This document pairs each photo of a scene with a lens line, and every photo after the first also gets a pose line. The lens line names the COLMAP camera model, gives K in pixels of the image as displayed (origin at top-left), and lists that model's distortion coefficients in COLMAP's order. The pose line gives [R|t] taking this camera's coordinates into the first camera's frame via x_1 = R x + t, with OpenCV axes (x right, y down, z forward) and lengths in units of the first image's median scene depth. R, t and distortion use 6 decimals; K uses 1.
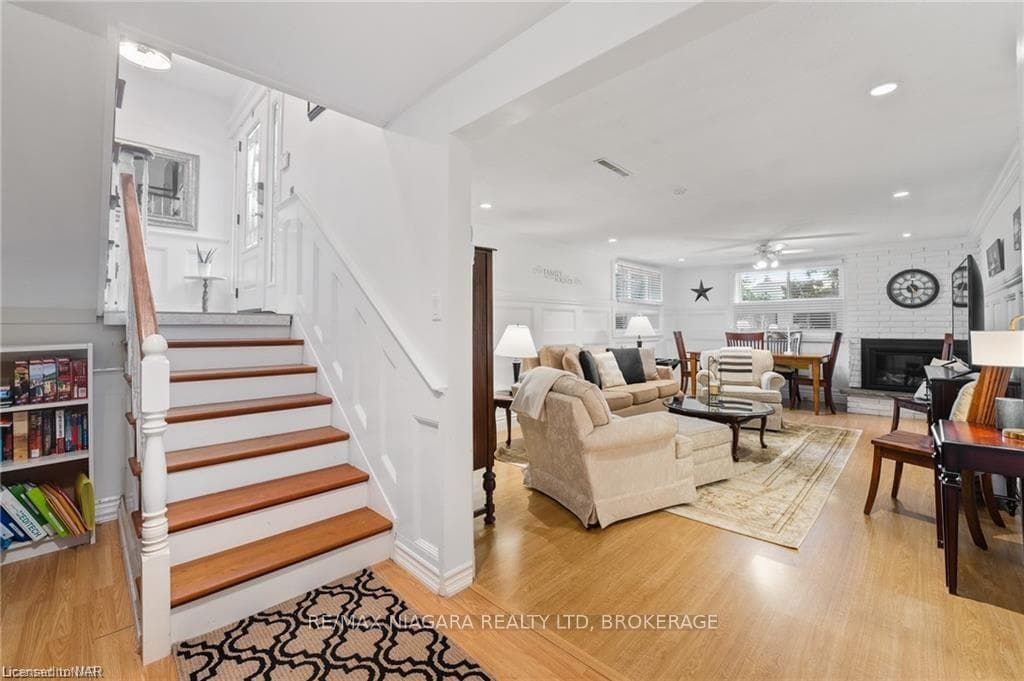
lens RADIAL K [[413.4, 0, 514.3], [0, 413.4, 334.6], [0, 0, 1]] dist [-0.021362, 0.002687]
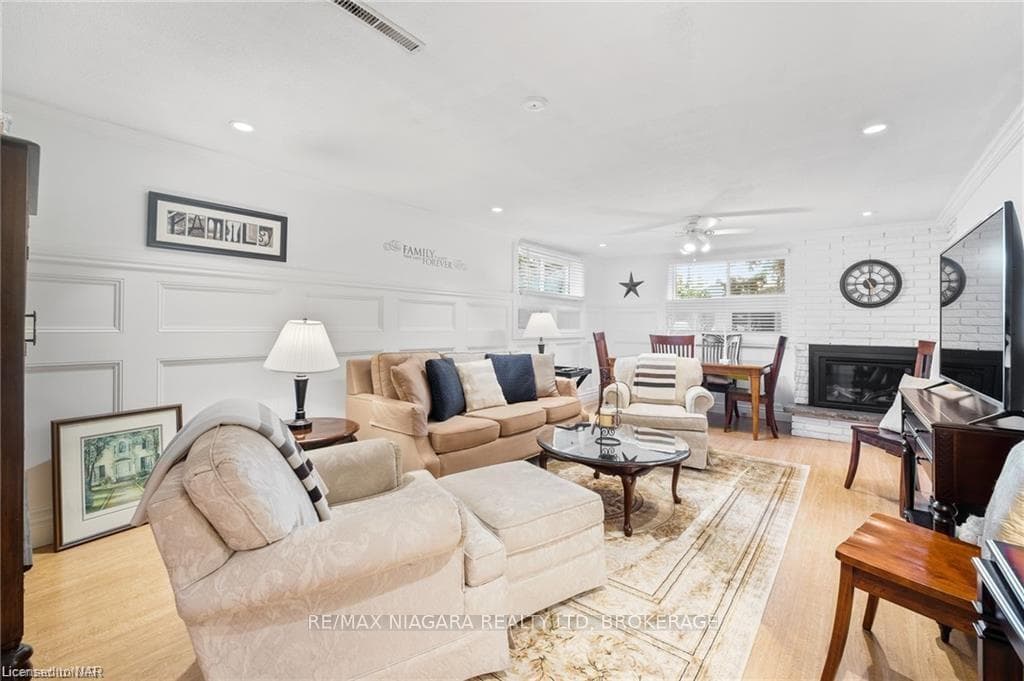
lens RADIAL K [[413.4, 0, 510.5], [0, 413.4, 334.8], [0, 0, 1]] dist [-0.021362, 0.002687]
pose [[0.996560, 0.012728, 0.081896, 0.201859], [-0.013022, 0.999911, 0.003055, -0.004536], [-0.081850, -0.004111, 0.996636, 0.250055]]
